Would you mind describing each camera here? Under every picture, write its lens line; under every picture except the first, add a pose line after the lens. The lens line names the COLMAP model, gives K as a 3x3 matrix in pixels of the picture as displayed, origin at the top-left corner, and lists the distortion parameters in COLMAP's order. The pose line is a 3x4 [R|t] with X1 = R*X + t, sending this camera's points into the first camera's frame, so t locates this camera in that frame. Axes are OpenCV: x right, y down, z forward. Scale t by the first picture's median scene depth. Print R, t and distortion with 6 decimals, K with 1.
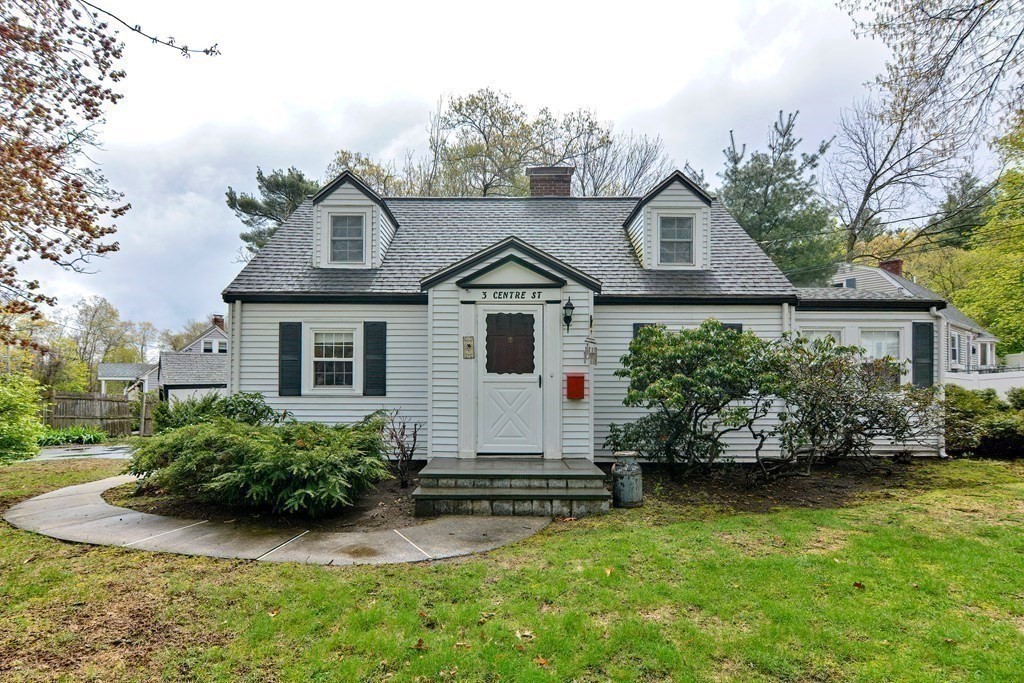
lens RADIAL K [[502.2, 0, 509.8], [0, 502.2, 380.7], [0, 0, 1]] dist [-0.012499, 0.000938]
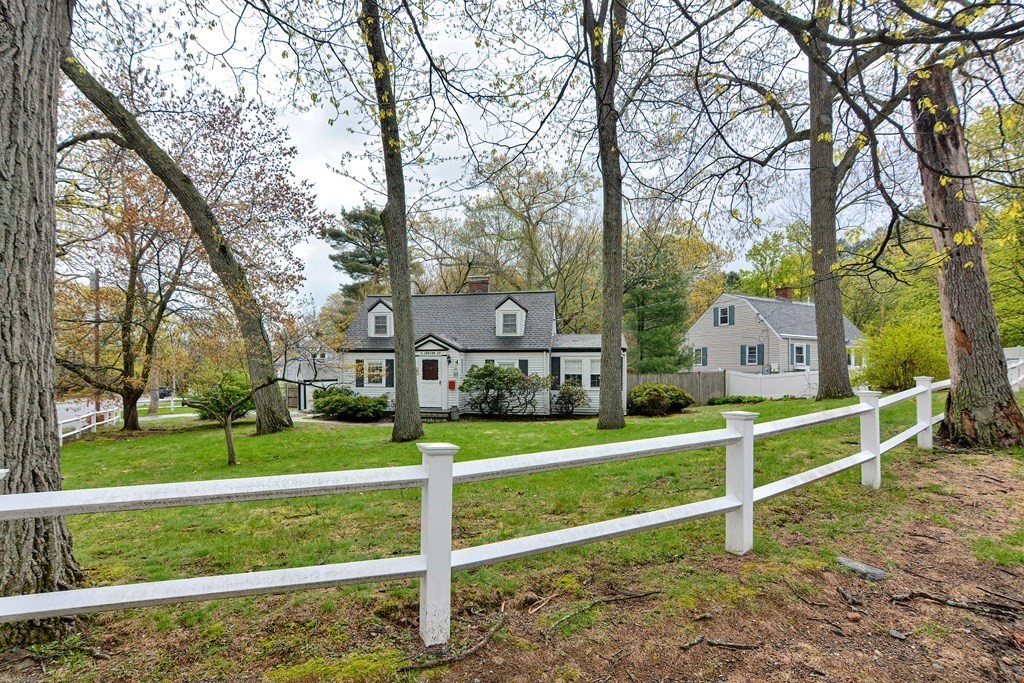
lens RADIAL K [[476.7, 0, 470.2], [0, 476.7, 365.9], [0, 0, 1]] dist [-0.002729, -0.000156]
pose [[0.980055, -0.002146, -0.198716, 0.764630], [0.000602, 0.999969, -0.007831, -0.074072], [0.198726, 0.007555, 0.980026, -1.631779]]
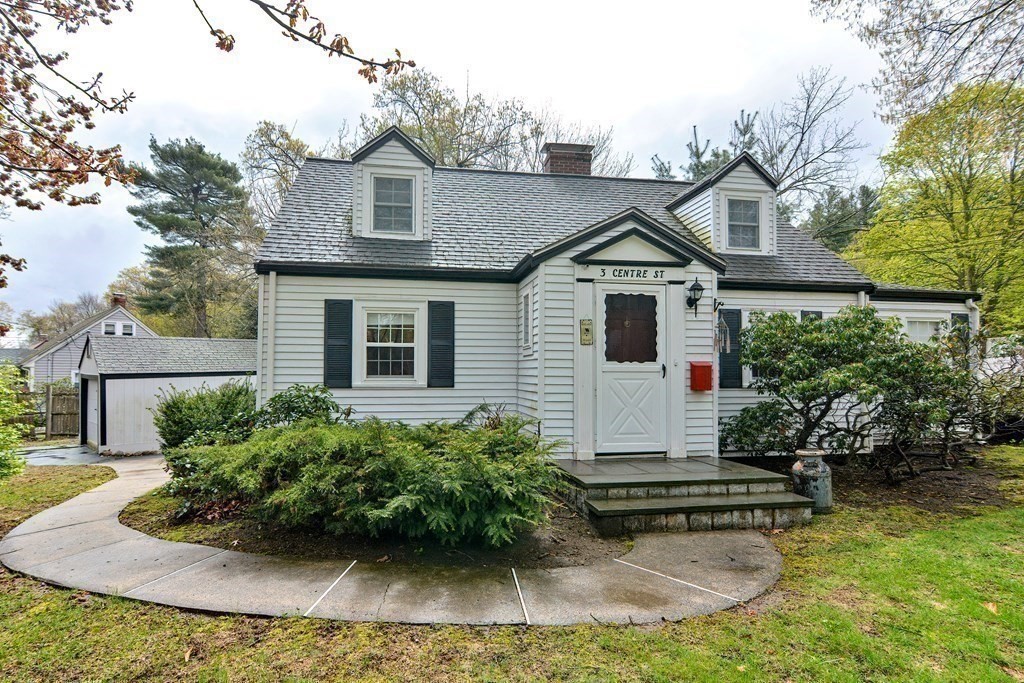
lens RADIAL K [[500.0, 0, 490.7], [0, 500.0, 361.5], [0, 0, 1]] dist [-0.010018, 0.000469]
pose [[0.988089, 0.003023, 0.153856, -0.373322], [-0.000860, 0.999900, -0.014119, -0.002757], [-0.153883, 0.013819, 0.987992, 0.168617]]
